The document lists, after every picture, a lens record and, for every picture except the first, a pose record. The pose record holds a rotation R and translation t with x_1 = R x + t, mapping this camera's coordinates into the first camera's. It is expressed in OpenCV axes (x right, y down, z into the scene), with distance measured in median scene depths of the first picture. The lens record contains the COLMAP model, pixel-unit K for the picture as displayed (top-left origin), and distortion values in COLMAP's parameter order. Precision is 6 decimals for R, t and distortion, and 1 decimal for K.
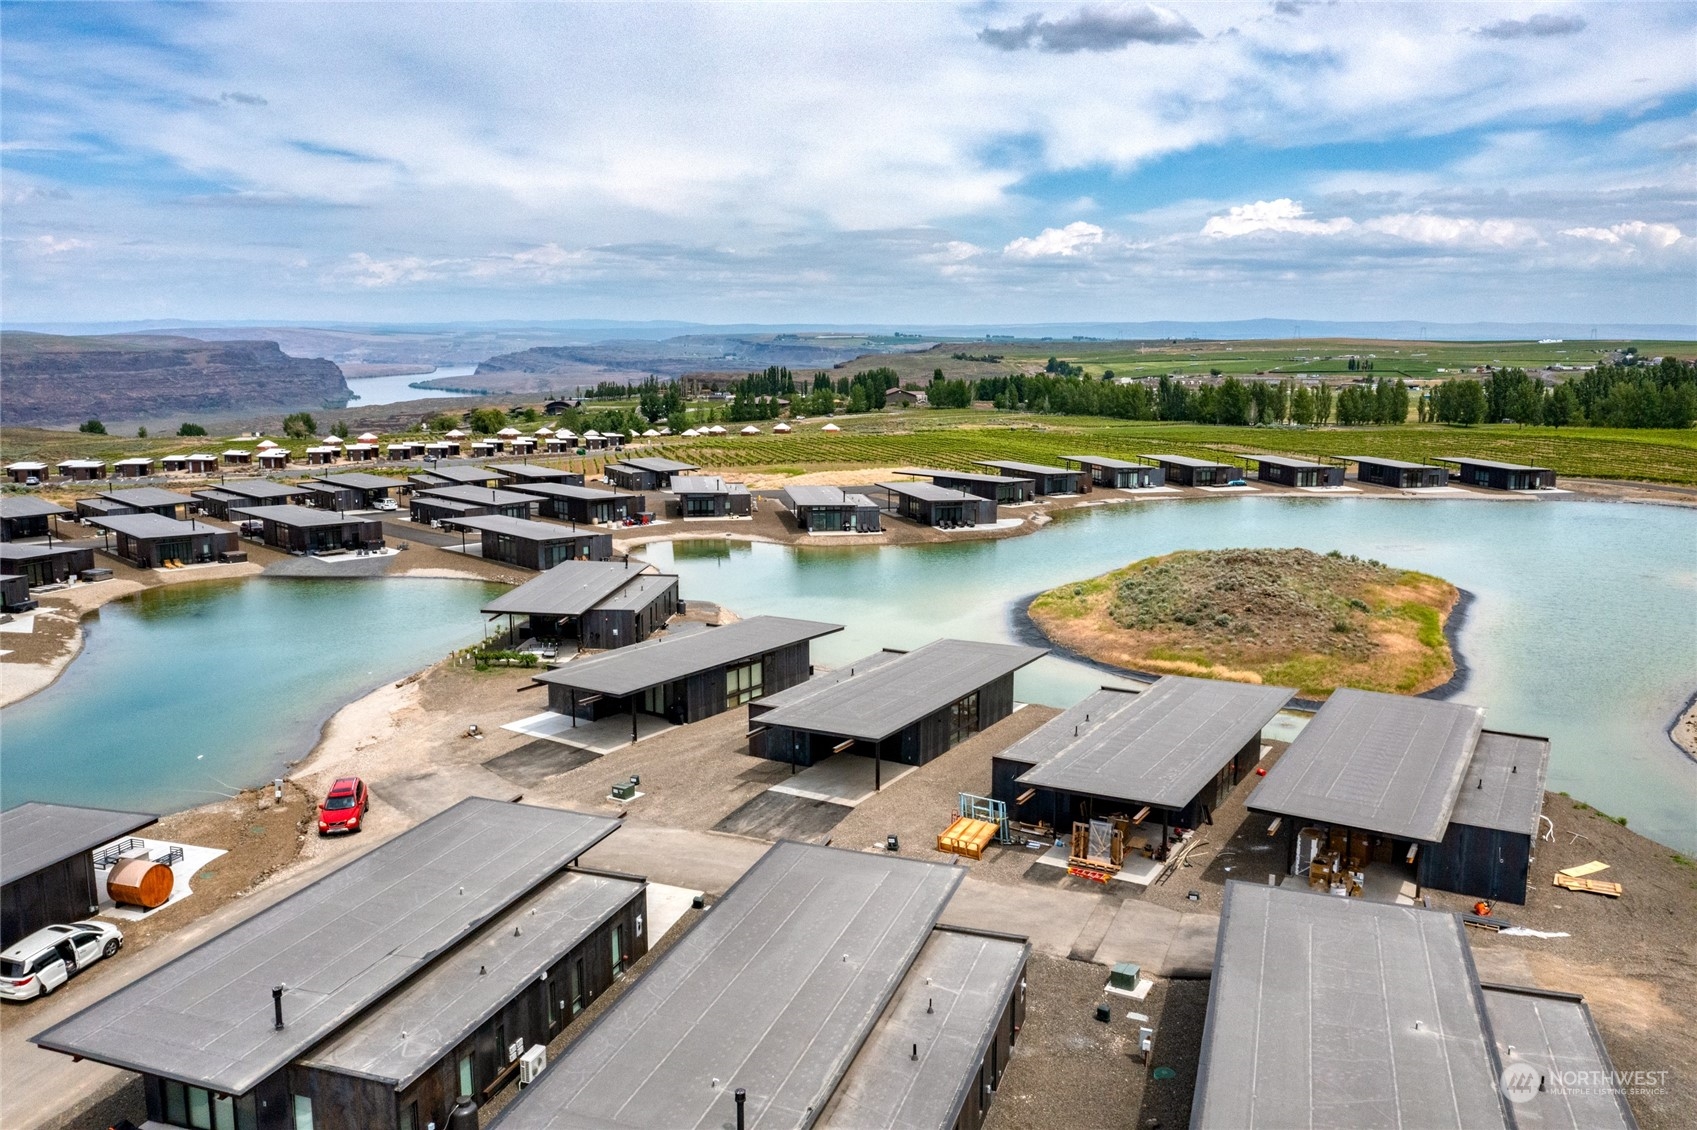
lens RADIAL K [[1335.6, 0, 846.2], [0, 1335.6, 570.0], [0, 0, 1]] dist [-0.022904, 0.007488]
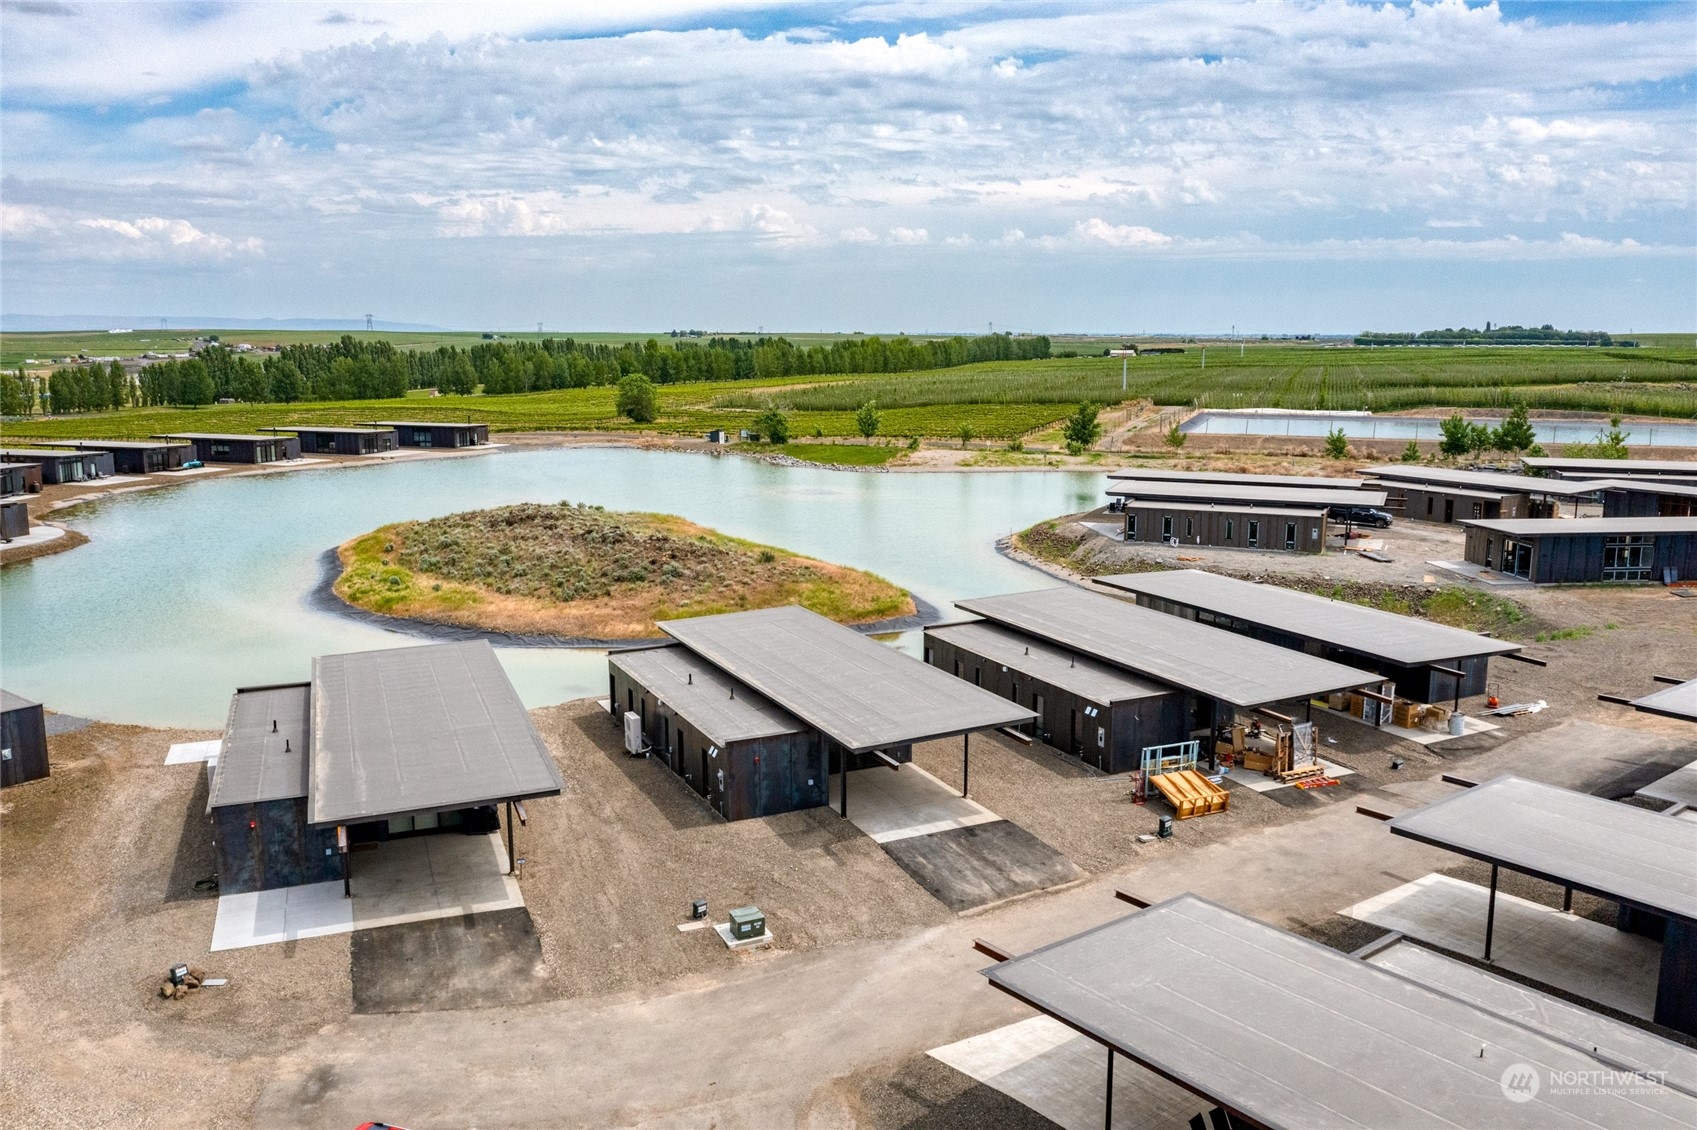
lens RADIAL K [[1335.6, 0, 846.2], [0, 1335.6, 570.0], [0, 0, 1]] dist [-0.022904, 0.007488]
pose [[0.543862, -0.148374, 0.825954, -0.190160], [0.143802, 0.986164, 0.082465, -0.009471], [-0.826762, 0.073925, 0.557674, 0.196586]]
